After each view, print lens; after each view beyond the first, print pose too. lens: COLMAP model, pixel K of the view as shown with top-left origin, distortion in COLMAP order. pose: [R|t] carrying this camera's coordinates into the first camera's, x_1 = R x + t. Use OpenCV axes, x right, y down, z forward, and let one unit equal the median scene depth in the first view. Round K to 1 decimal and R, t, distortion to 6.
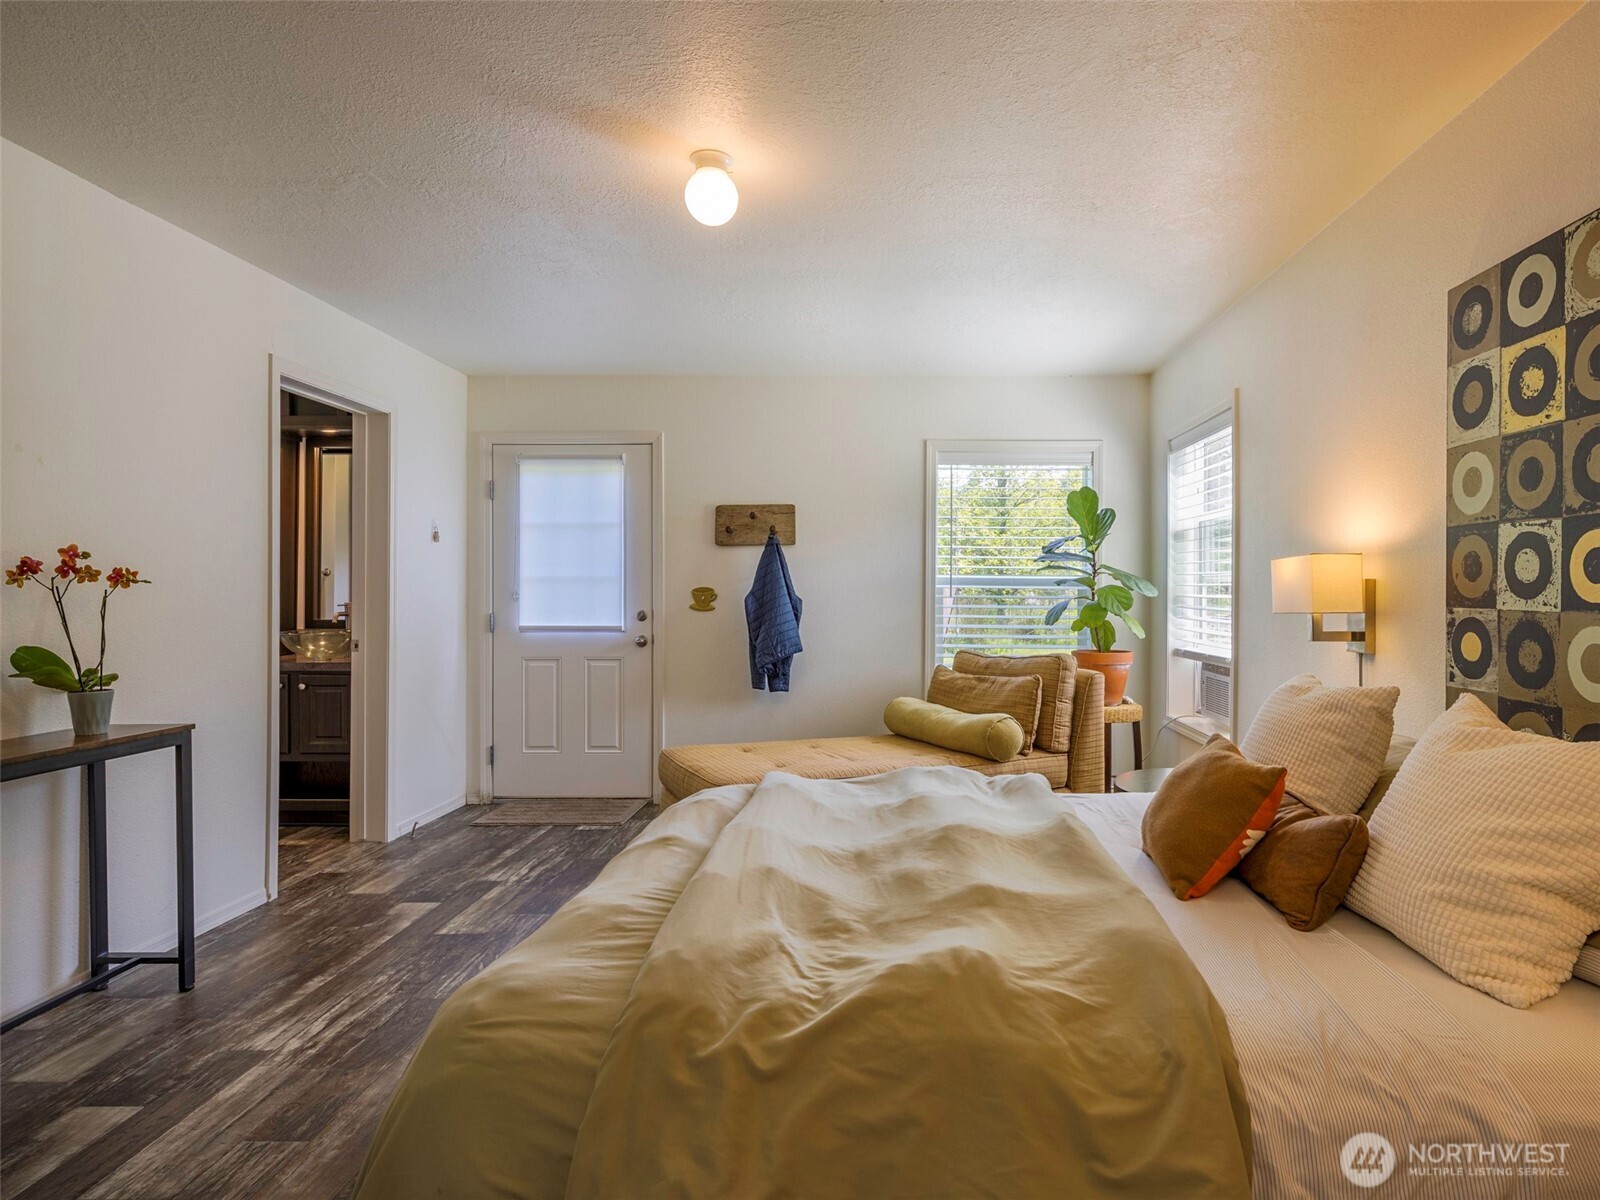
lens RADIAL K [[896.1, 0, 801.1], [0, 896.1, 598.2], [0, 0, 1]] dist [0.002941, -0.004586]
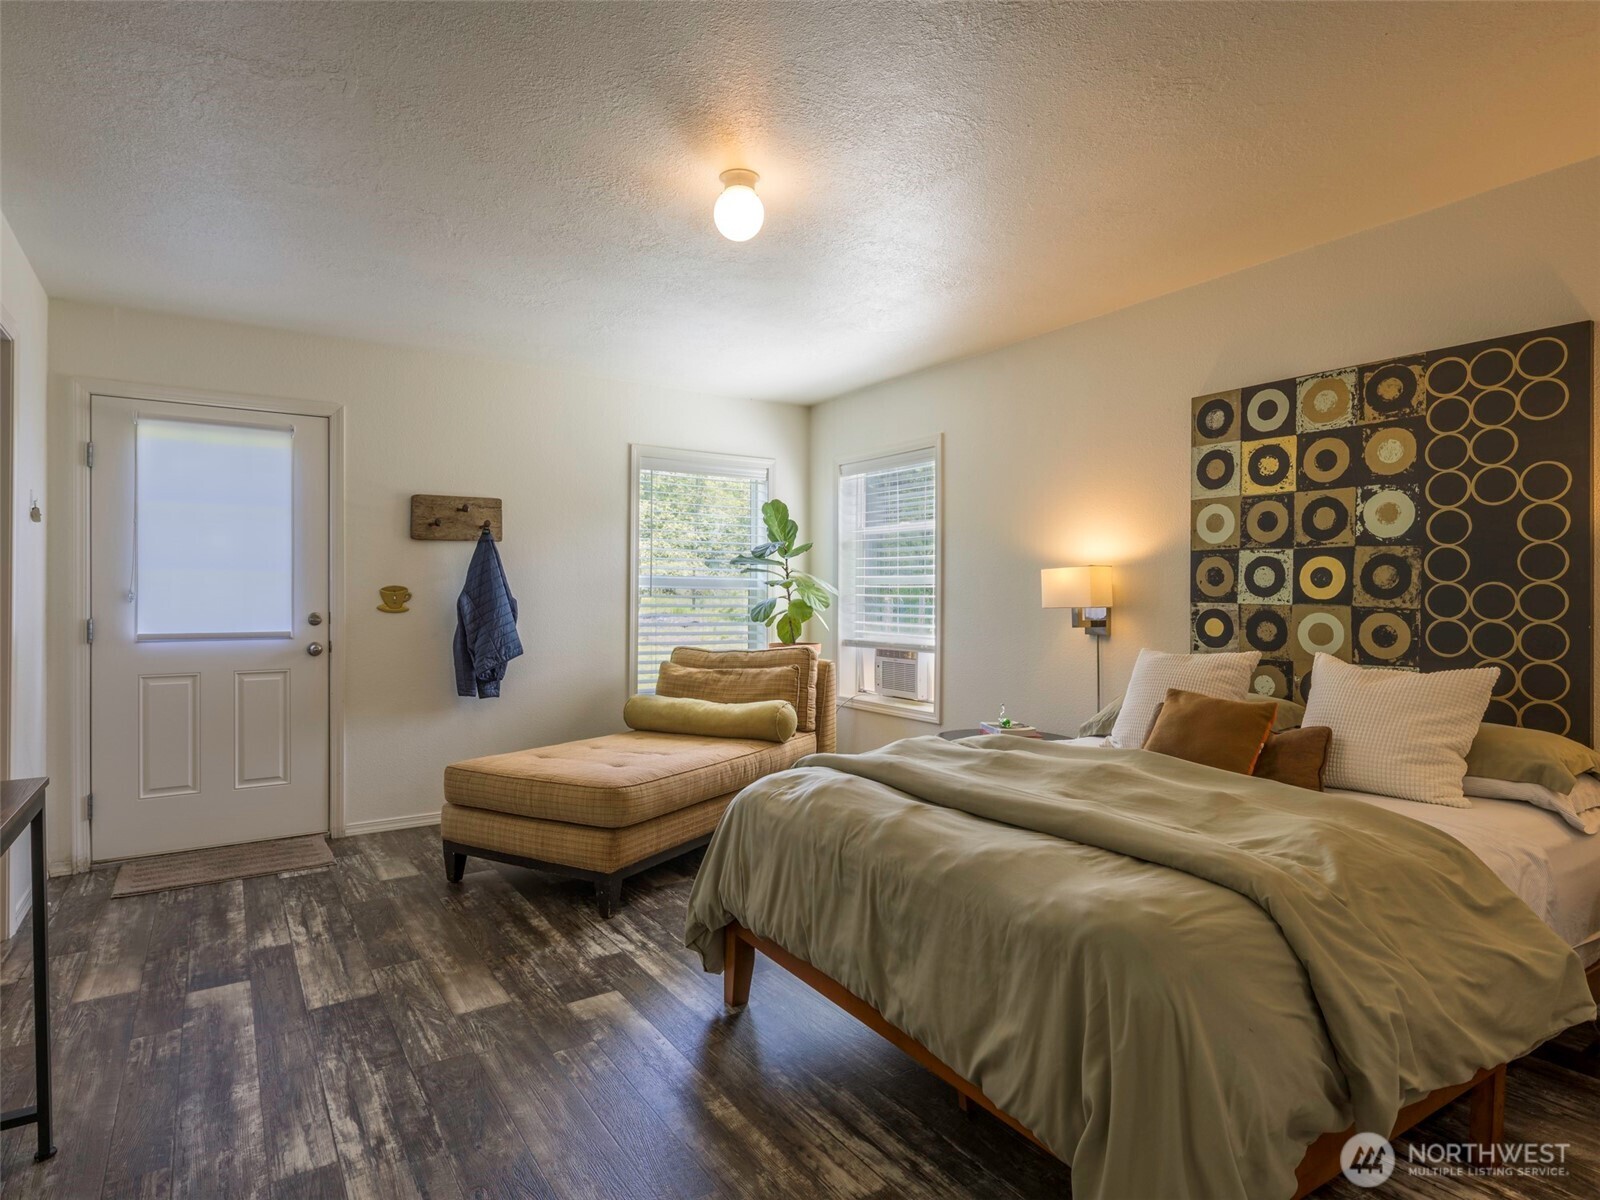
lens RADIAL K [[896.1, 0, 795.6], [0, 896.1, 598.9], [0, 0, 1]] dist [0.002941, -0.004586]
pose [[0.825271, -0.001858, 0.564734, -0.743185], [0.001646, 0.999998, 0.000884, 0.001291], [-0.564735, 0.000200, 0.825272, 0.113229]]
